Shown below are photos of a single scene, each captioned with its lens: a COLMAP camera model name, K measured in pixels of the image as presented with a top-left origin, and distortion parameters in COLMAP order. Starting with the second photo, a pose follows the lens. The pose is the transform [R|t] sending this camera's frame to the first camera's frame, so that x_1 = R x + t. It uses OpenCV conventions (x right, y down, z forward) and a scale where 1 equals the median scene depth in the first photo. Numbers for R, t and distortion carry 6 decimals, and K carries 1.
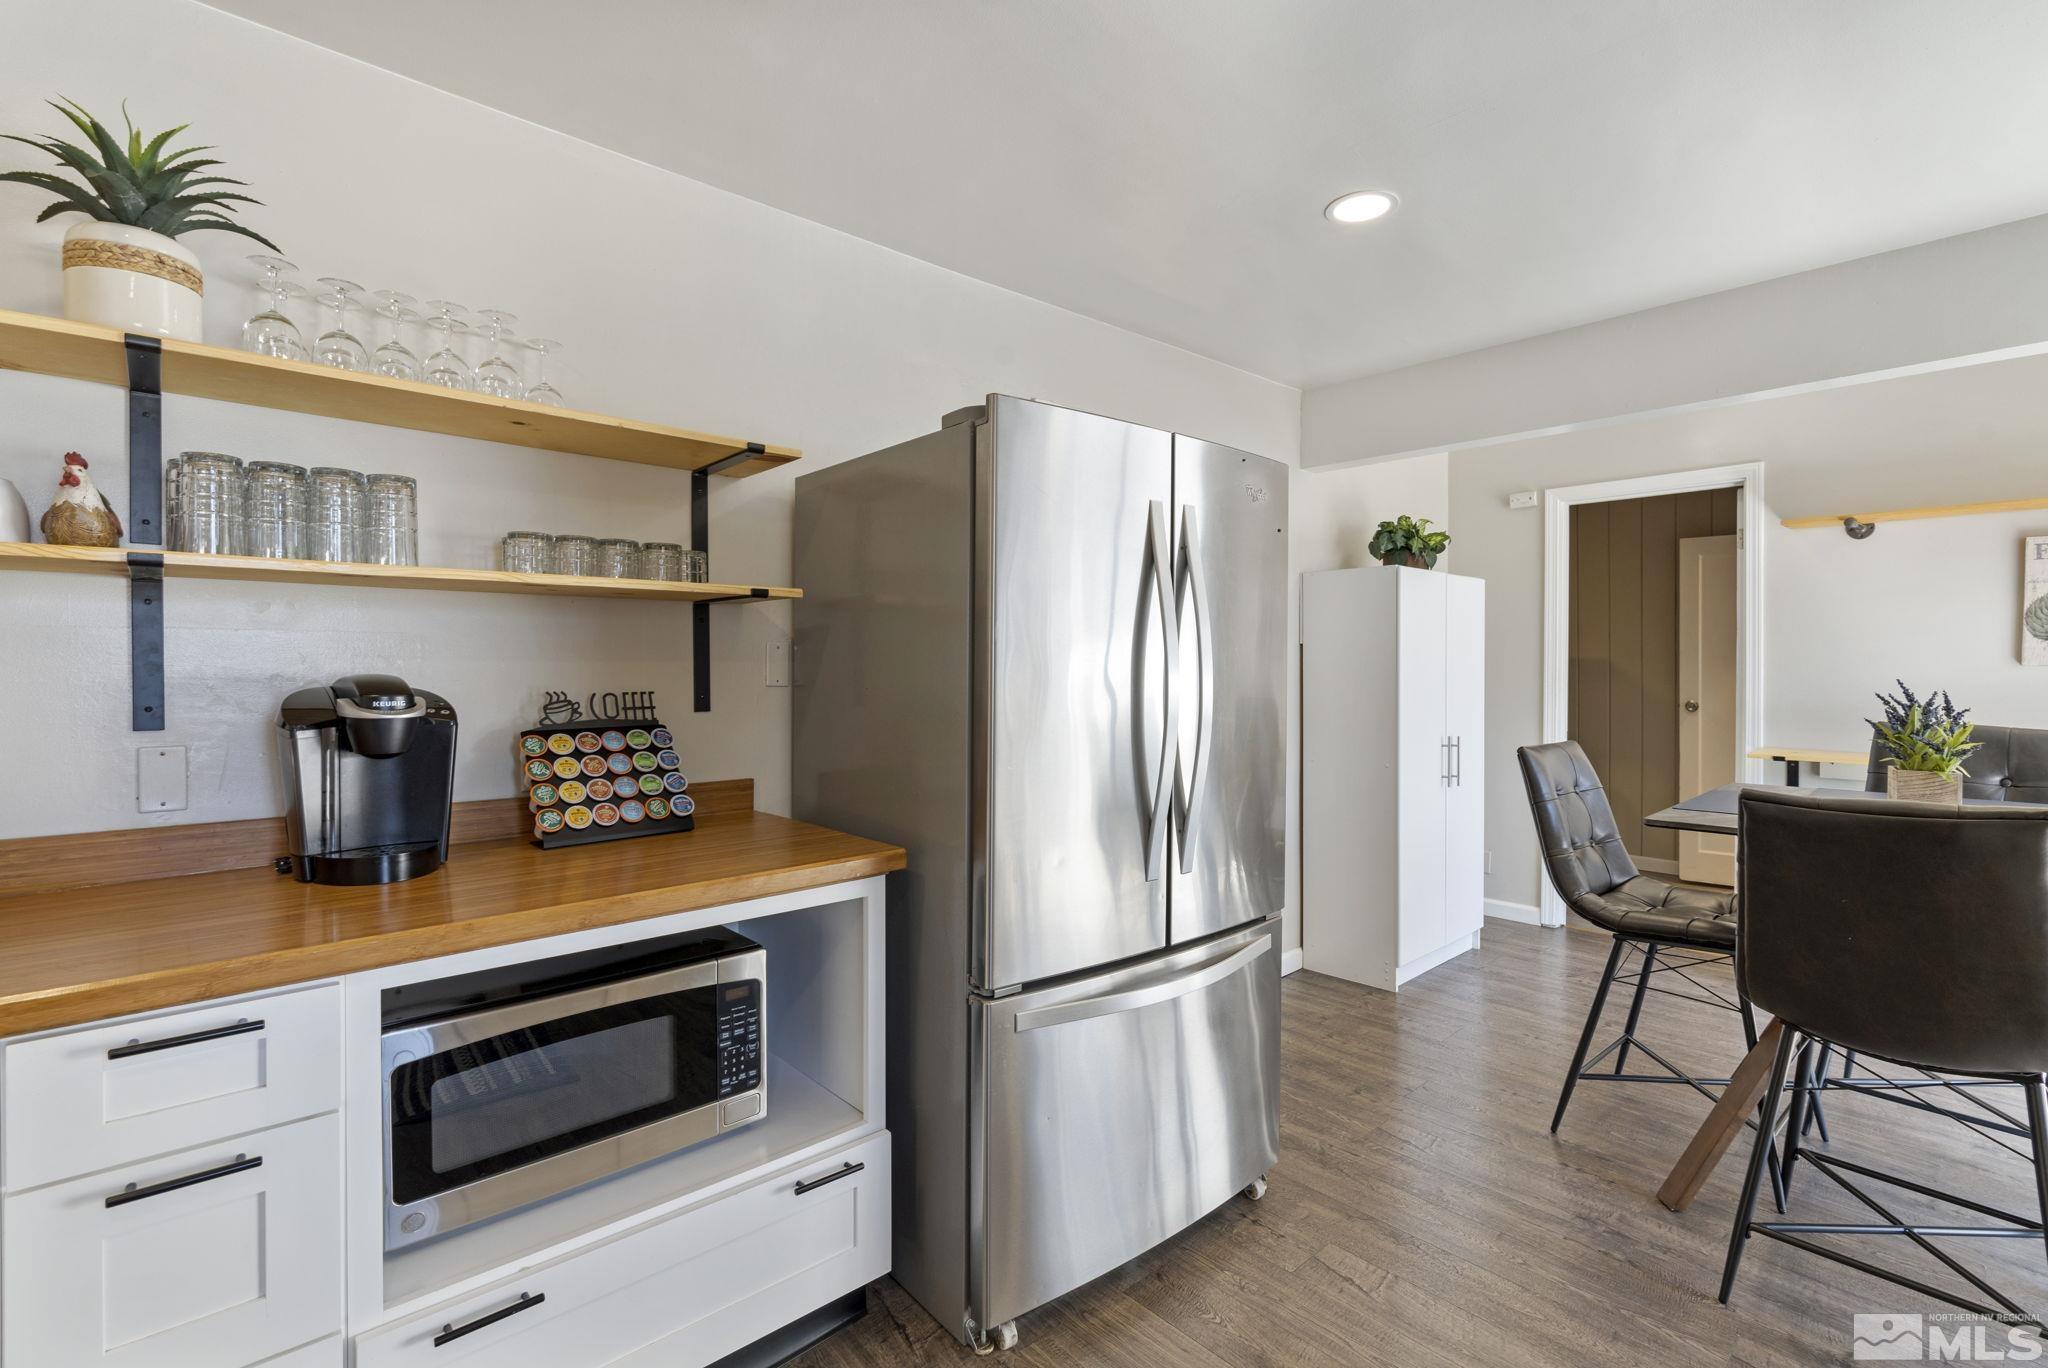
lens RADIAL K [[910.9, 0, 1047.5], [0, 910.9, 672.6], [0, 0, 1]] dist [-0.001718, -0.000058]
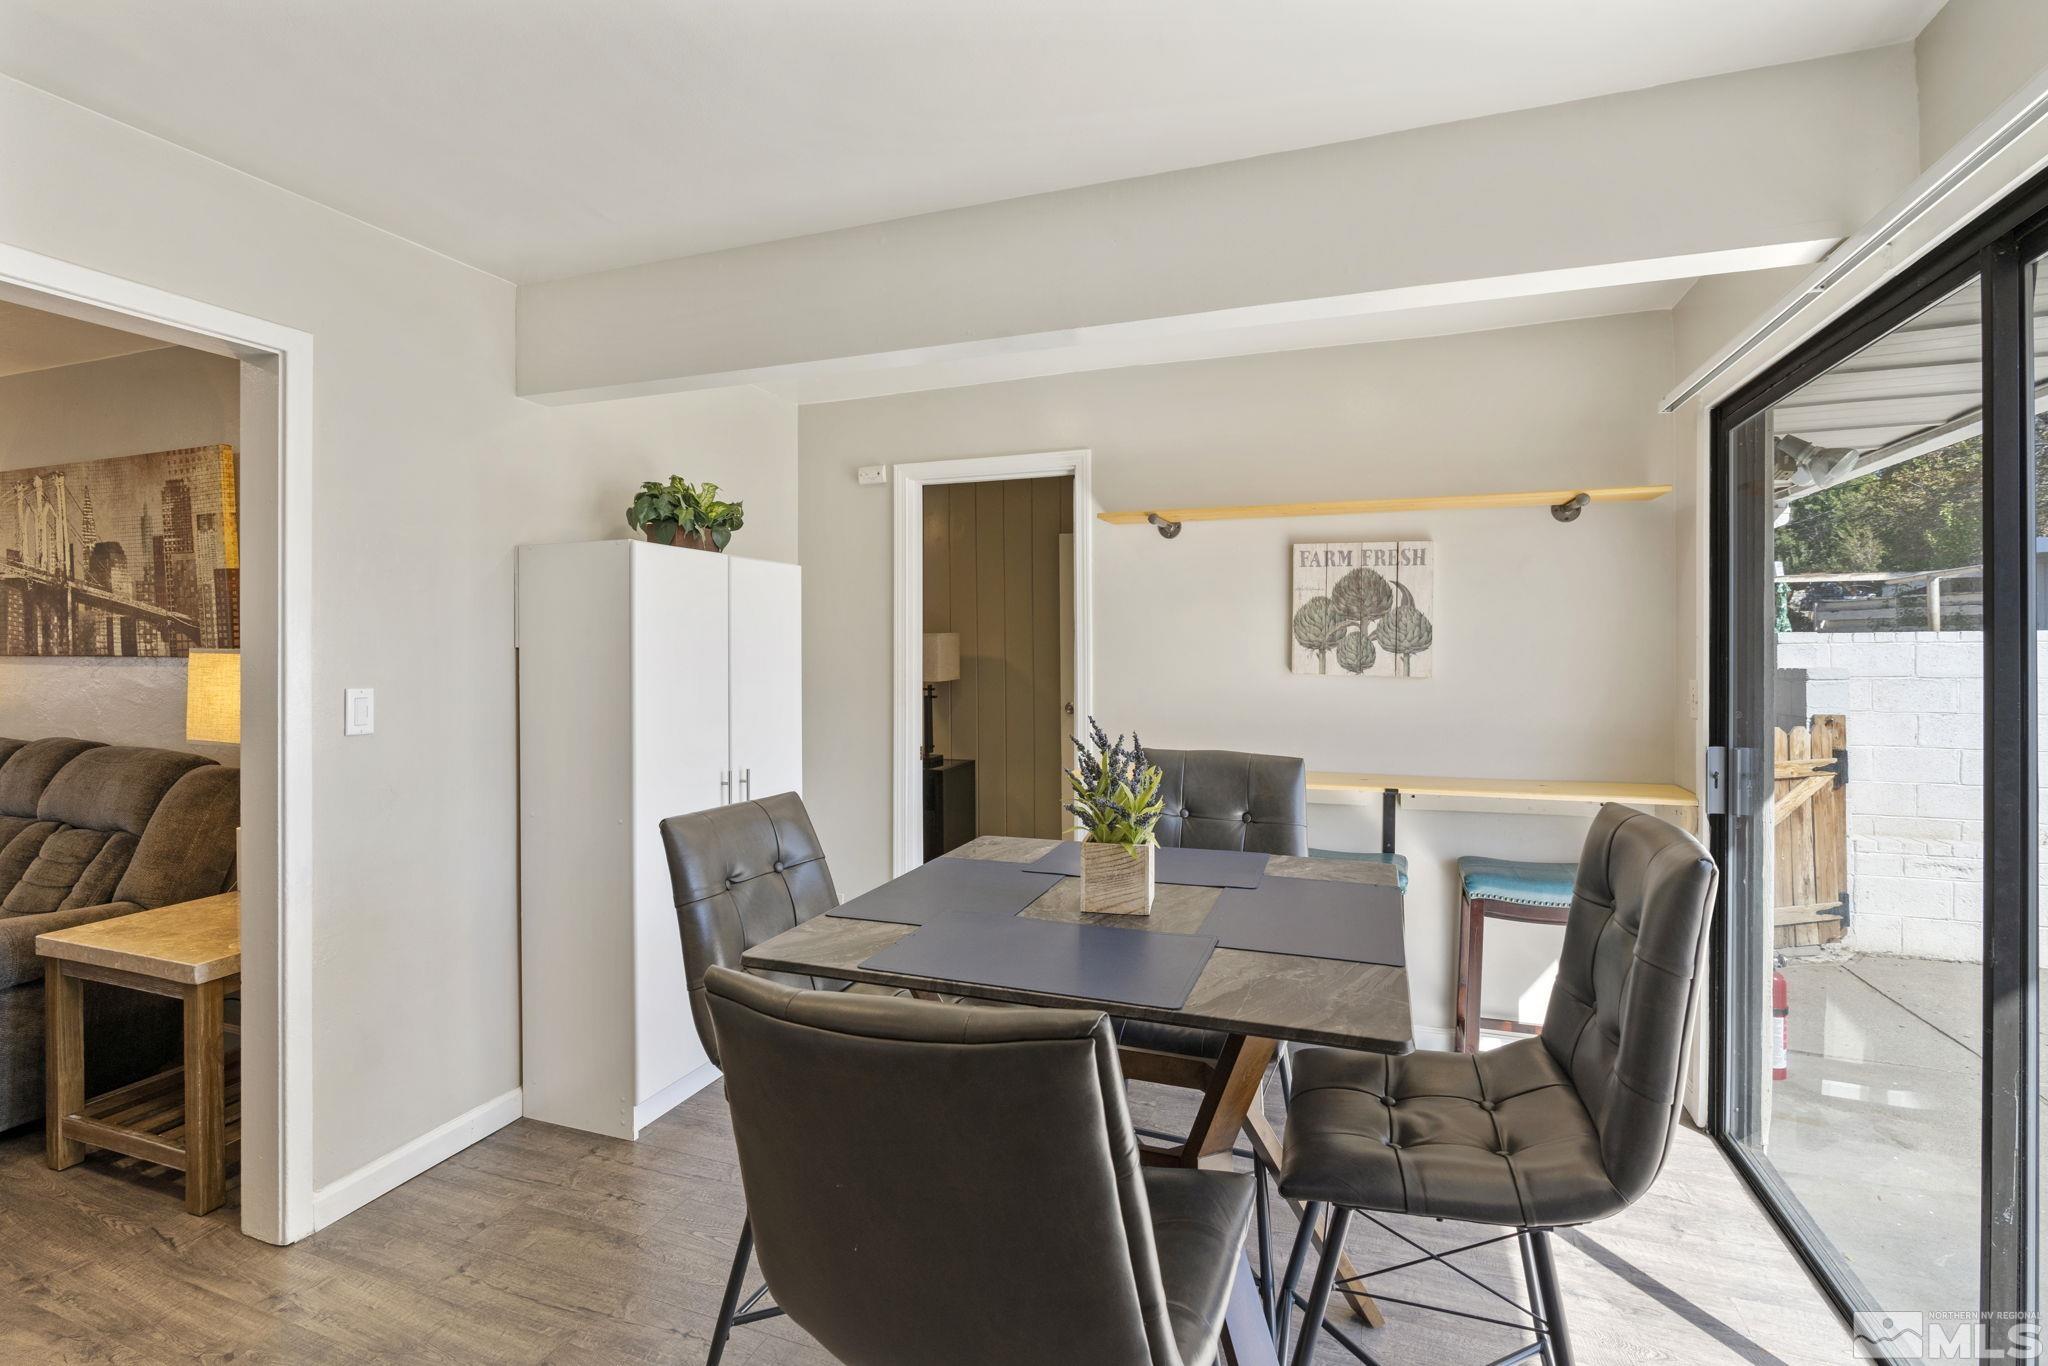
lens RADIAL K [[935.1, 0, 1026.7], [0, 935.1, 670.3], [0, 0, 1]] dist [-0.012516, 0.005190]
pose [[0.887531, -0.011221, 0.460612, 0.297407], [0.005792, 0.999896, 0.013198, -0.022698], [-0.460712, -0.009046, 0.887503, 0.196750]]
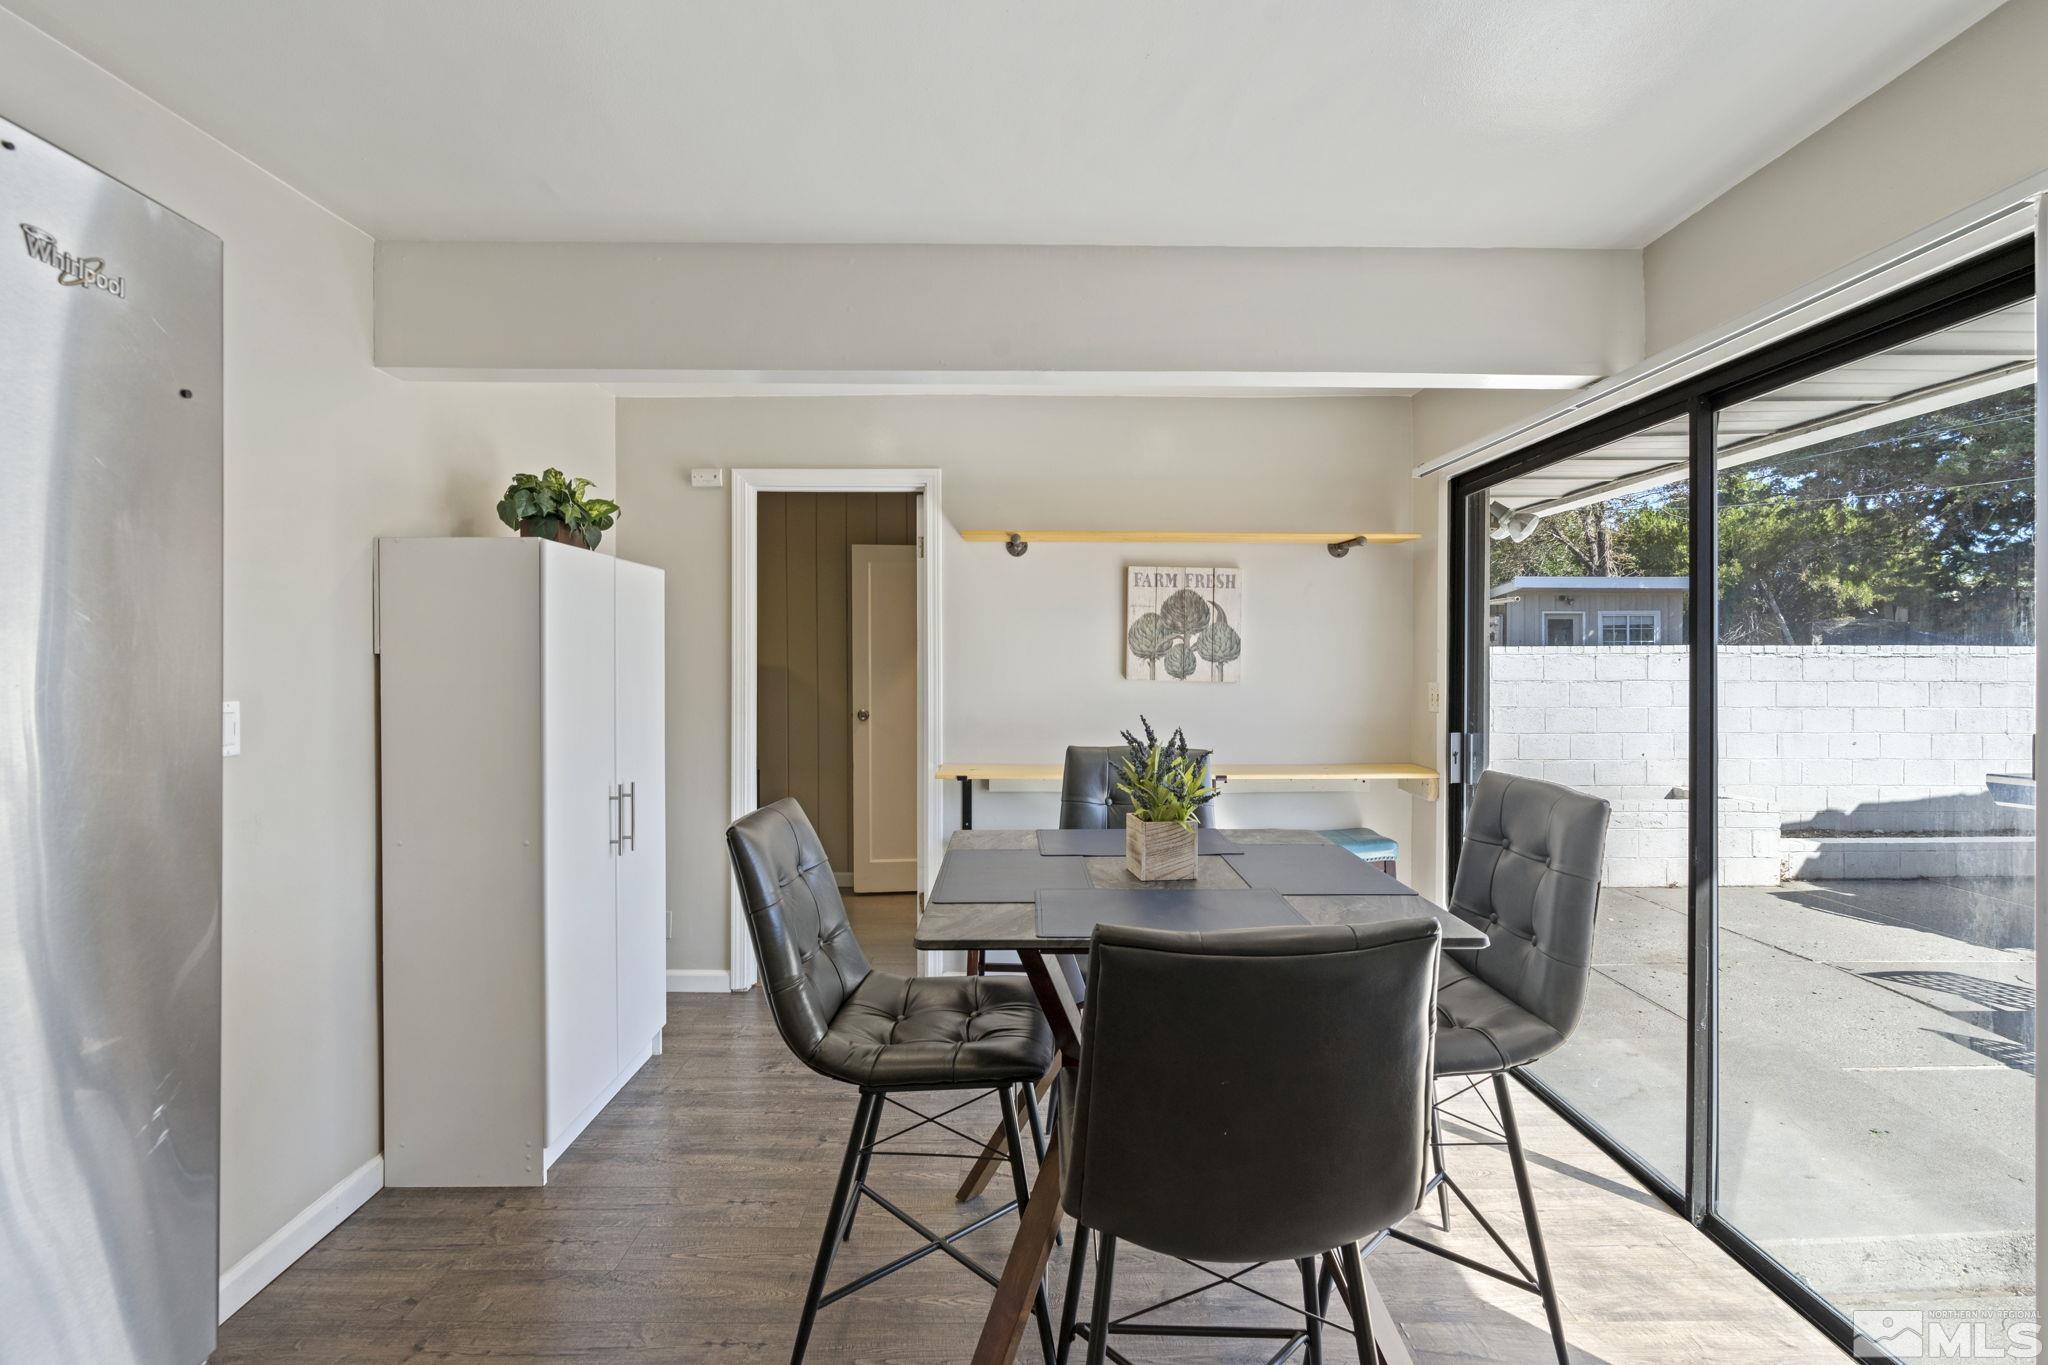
lens RADIAL K [[935.1, 0, 1026.7], [0, 935.1, 669.8], [0, 0, 1]] dist [-0.012516, 0.005190]
pose [[0.675266, -0.005984, 0.737550, 0.114191], [0.005032, 0.999981, 0.003506, -0.021315], [-0.737557, 0.001344, 0.675283, 0.263025]]
